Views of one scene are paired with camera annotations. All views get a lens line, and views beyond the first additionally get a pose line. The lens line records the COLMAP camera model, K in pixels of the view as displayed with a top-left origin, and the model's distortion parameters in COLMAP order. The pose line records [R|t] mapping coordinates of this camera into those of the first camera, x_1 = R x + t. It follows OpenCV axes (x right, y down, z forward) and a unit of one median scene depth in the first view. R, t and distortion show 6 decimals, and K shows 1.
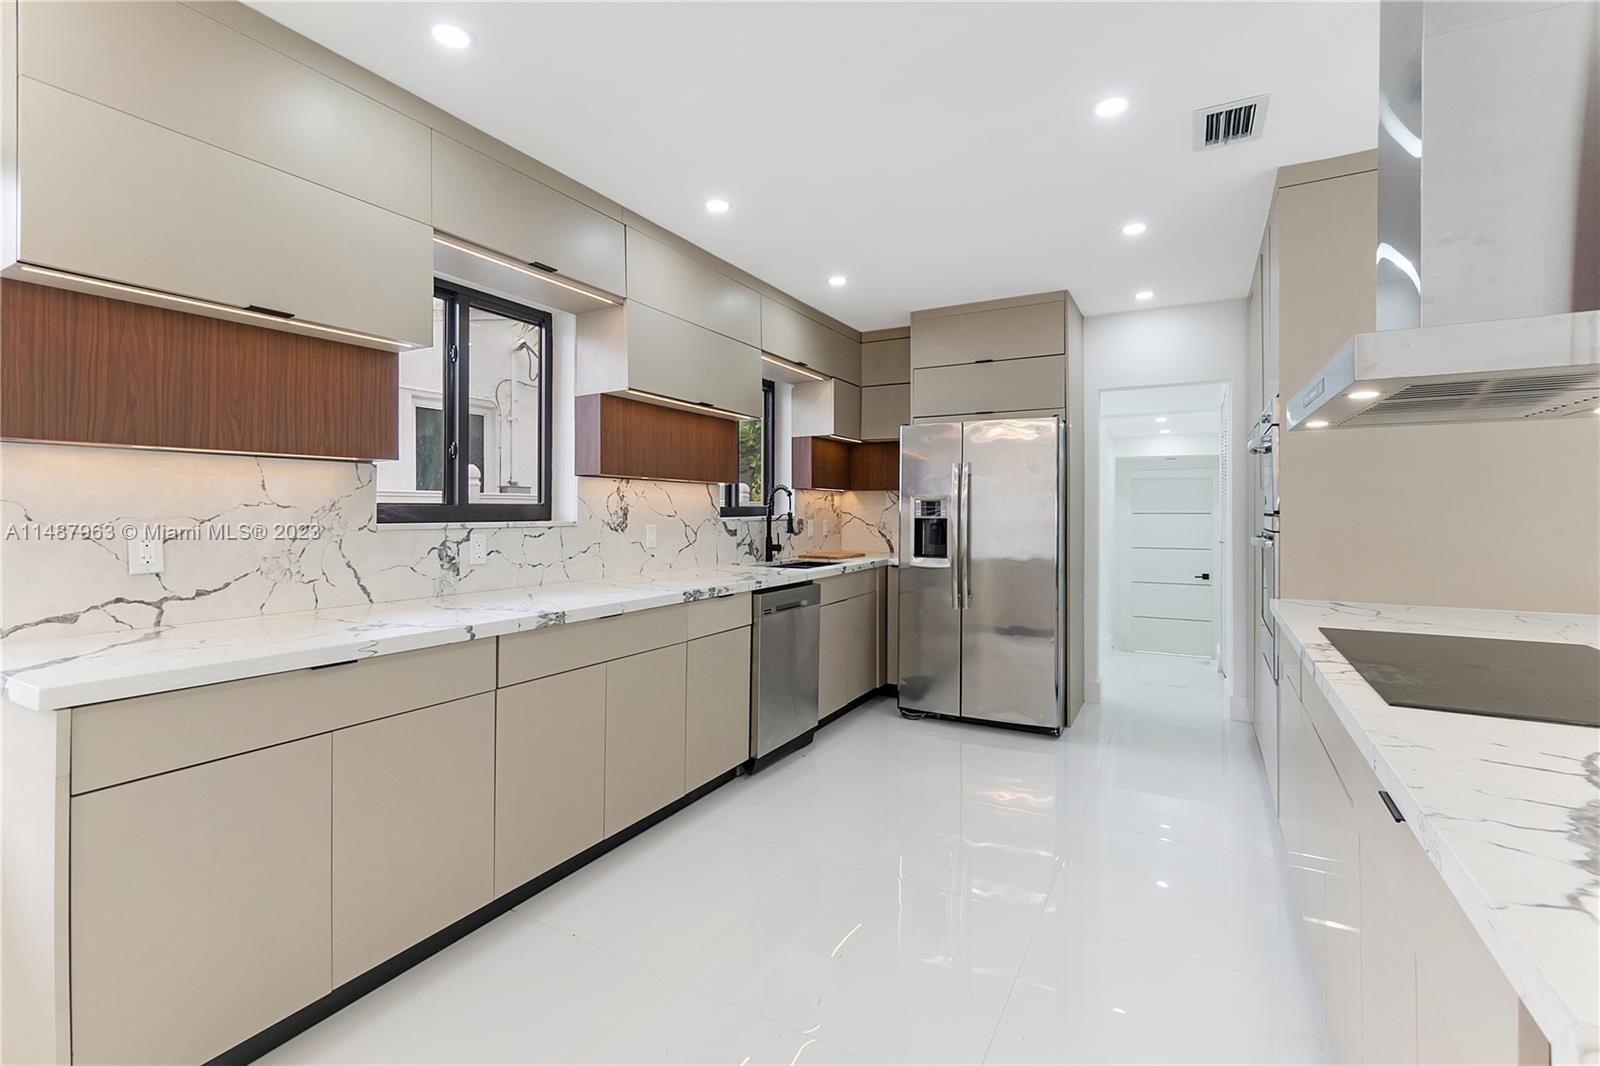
lens RADIAL K [[731.8, 0, 795.3], [0, 731.8, 505.6], [0, 0, 1]] dist [-0.000136, -0.000274]
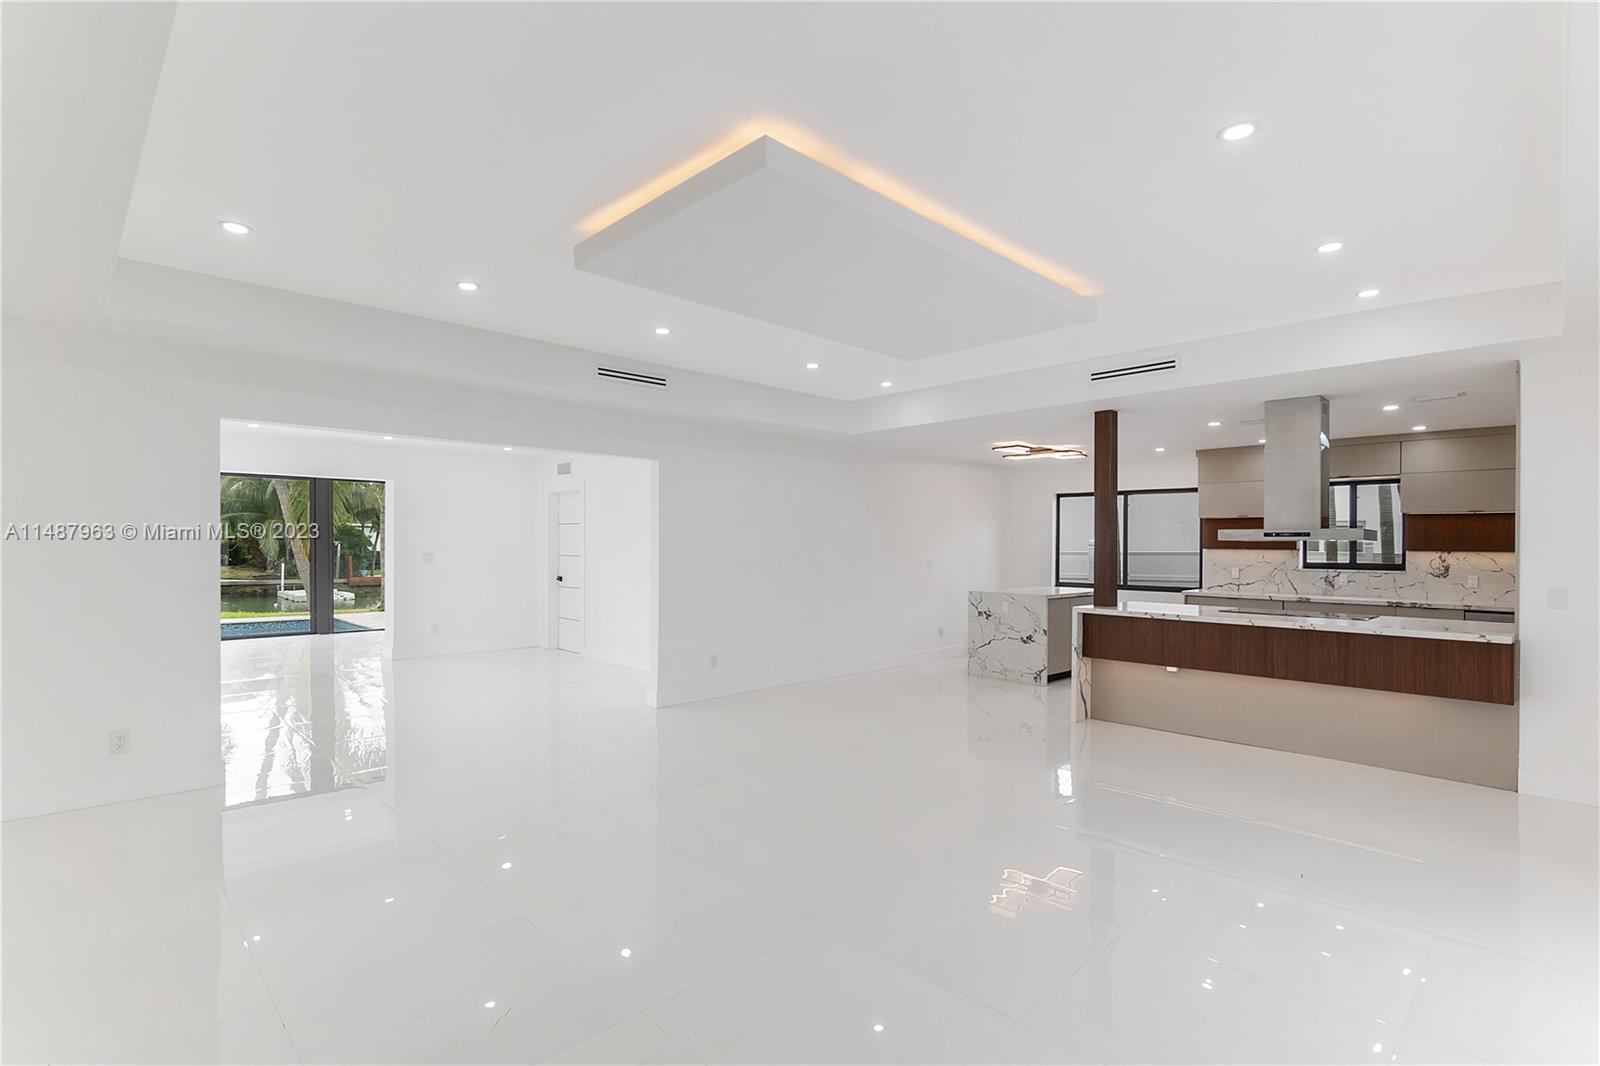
lens RADIAL K [[744.8, 0, 790.6], [0, 744.8, 550.9], [0, 0, 1]] dist [-0.000113, 0.000102]
pose [[-0.300996, 0.006900, -0.953600, 1.913136], [0.002662, 0.999976, 0.006396, -0.047633], [0.953622, -0.000613, -0.301007, -0.086428]]
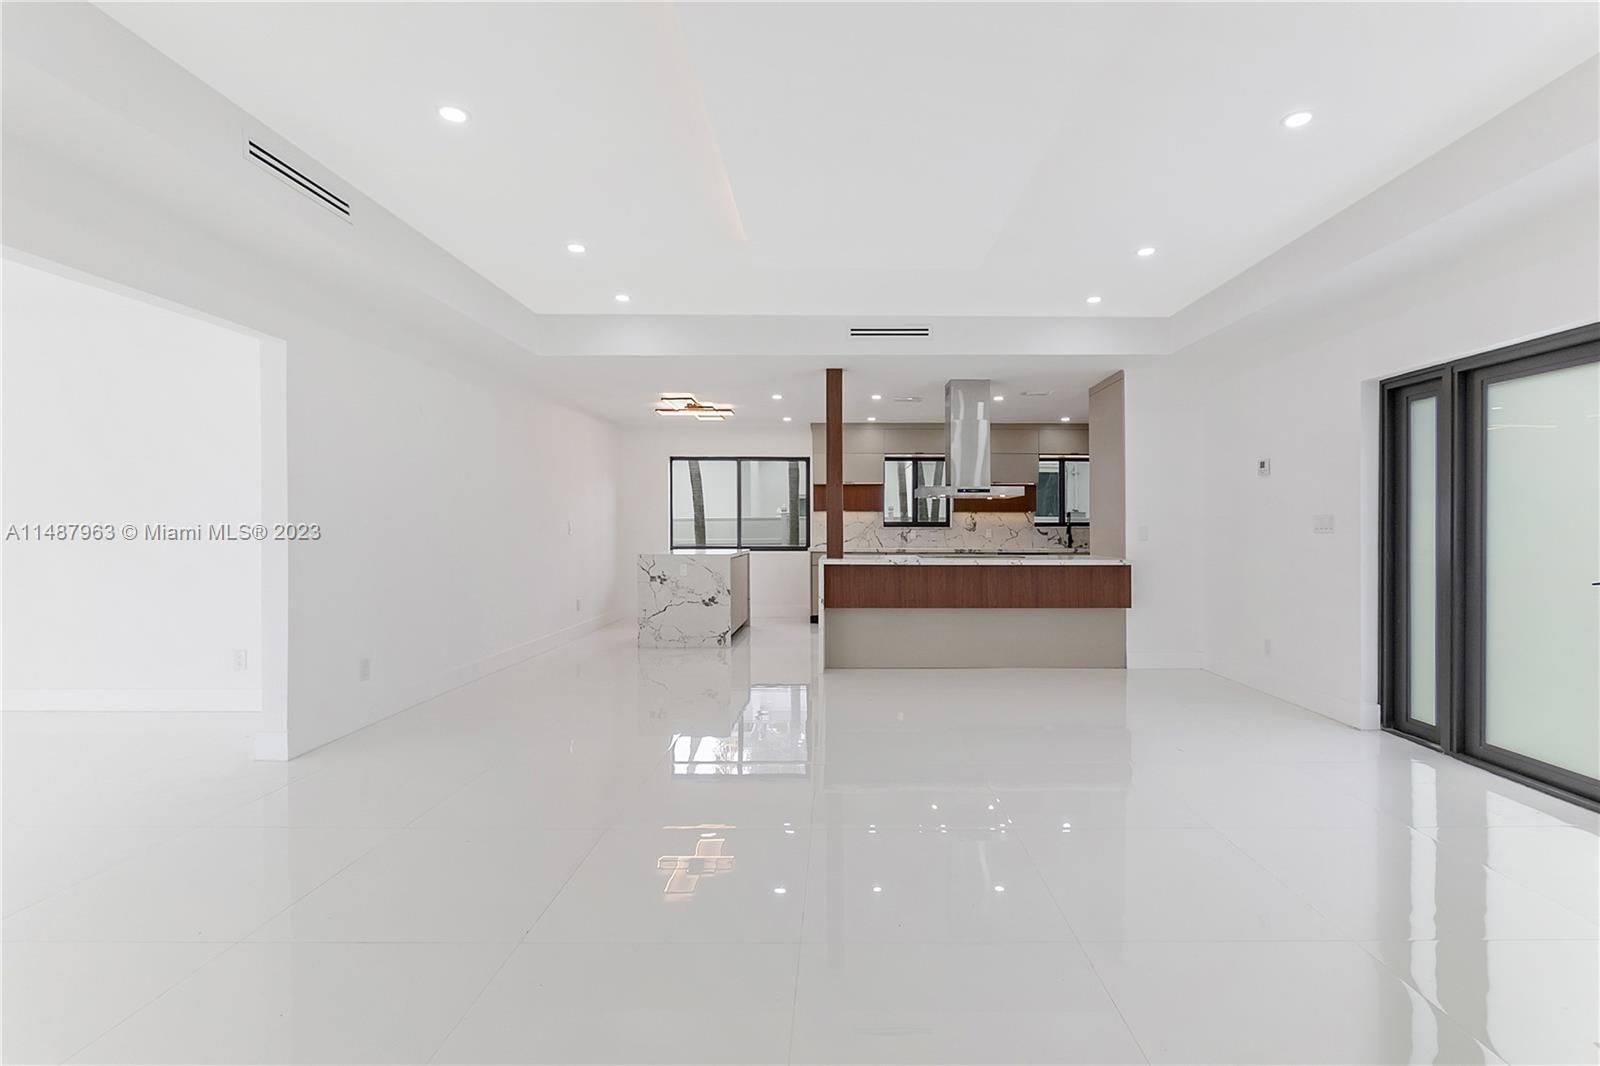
lens RADIAL K [[730.7, 0, 788.8], [0, 730.7, 529.6], [0, 0, 1]] dist [0.001753, 0.000271]
pose [[0.477172, 0.001246, -0.878809, 1.564445], [0.004866, 0.999980, 0.004059, 0.012325], [0.878797, -0.006213, 0.477156, -0.783145]]
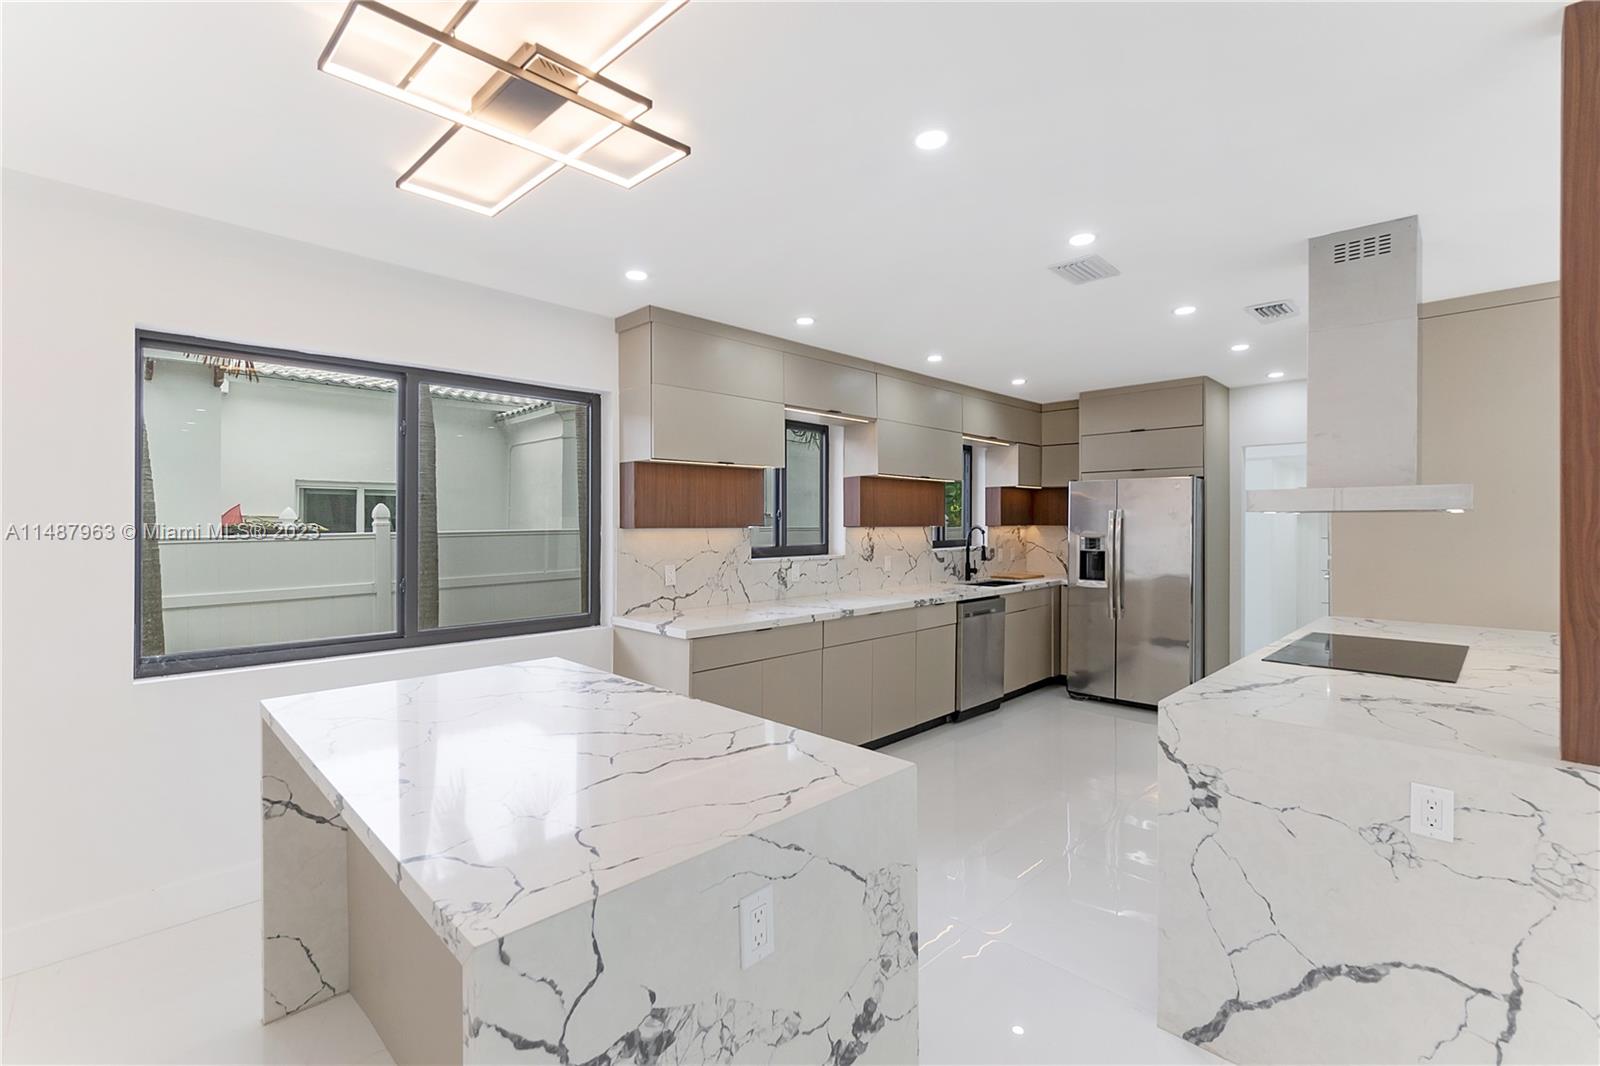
lens RADIAL K [[730.7, 0, 788.8], [0, 730.7, 529.6], [0, 0, 1]] dist [0.001753, 0.000271]
pose [[0.962538, -0.000441, -0.271145, 0.013561], [0.005497, 0.999825, 0.017889, -0.049956], [0.271089, -0.018709, 0.962372, -0.449671]]
